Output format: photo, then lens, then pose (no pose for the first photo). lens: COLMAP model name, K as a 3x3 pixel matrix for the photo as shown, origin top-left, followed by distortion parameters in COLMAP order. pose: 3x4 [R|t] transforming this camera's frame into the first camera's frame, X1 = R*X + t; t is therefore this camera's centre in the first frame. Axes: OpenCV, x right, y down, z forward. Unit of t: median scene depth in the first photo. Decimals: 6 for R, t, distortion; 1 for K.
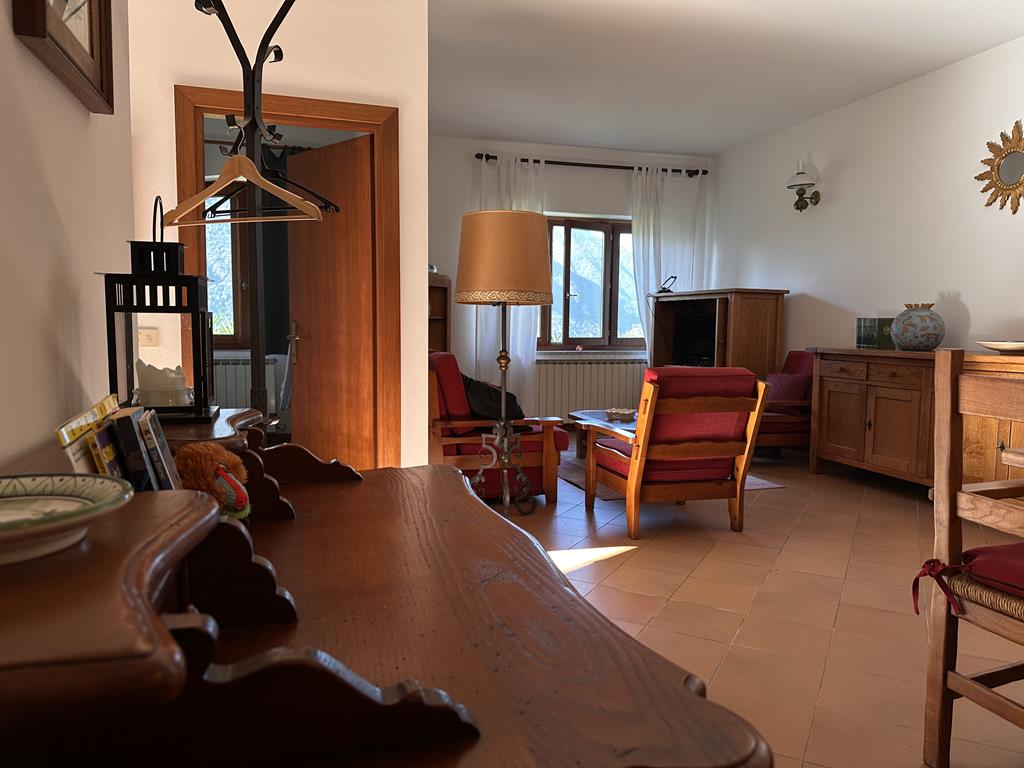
lens RADIAL K [[717.2, 0, 512.6], [0, 717.2, 387.0], [0, 0, 1]] dist [0.042671, -0.048948]
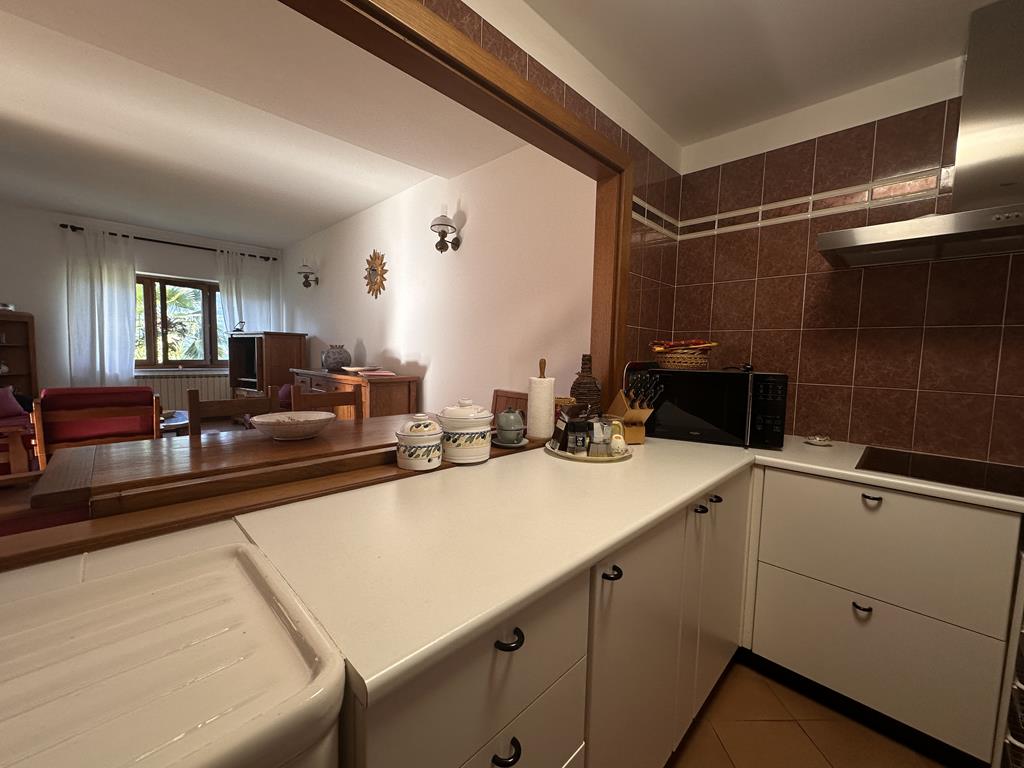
lens RADIAL K [[406.3, 0, 511.9], [0, 406.3, 386.4], [0, 0, 1]] dist [-0.005662, 0.001201]
pose [[0.876479, -0.028297, 0.480608, 0.297391], [0.024616, 0.999599, 0.013961, -0.009668], [-0.480810, -0.000406, 0.876824, -0.062948]]
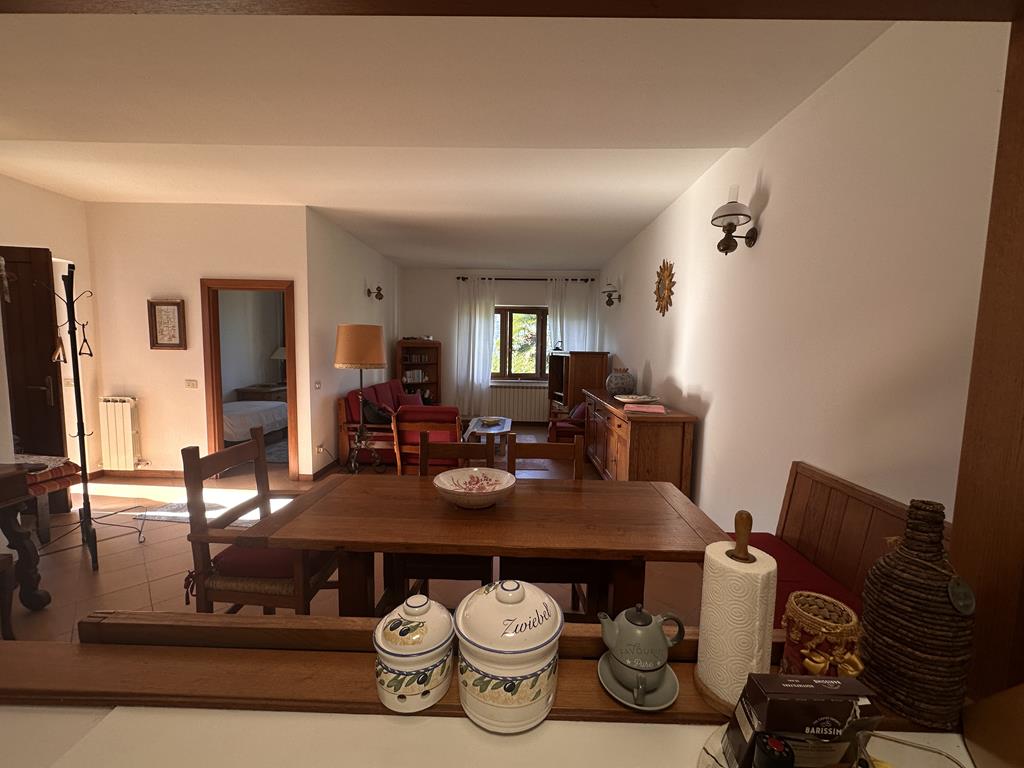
lens RADIAL K [[406.3, 0, 515.3], [0, 406.3, 384.1], [0, 0, 1]] dist [-0.005662, 0.001201]
pose [[0.955337, 0.033307, -0.293637, 0.395513], [-0.032553, 0.999442, 0.007456, -0.050371], [0.293722, 0.002435, 0.955888, 0.017629]]
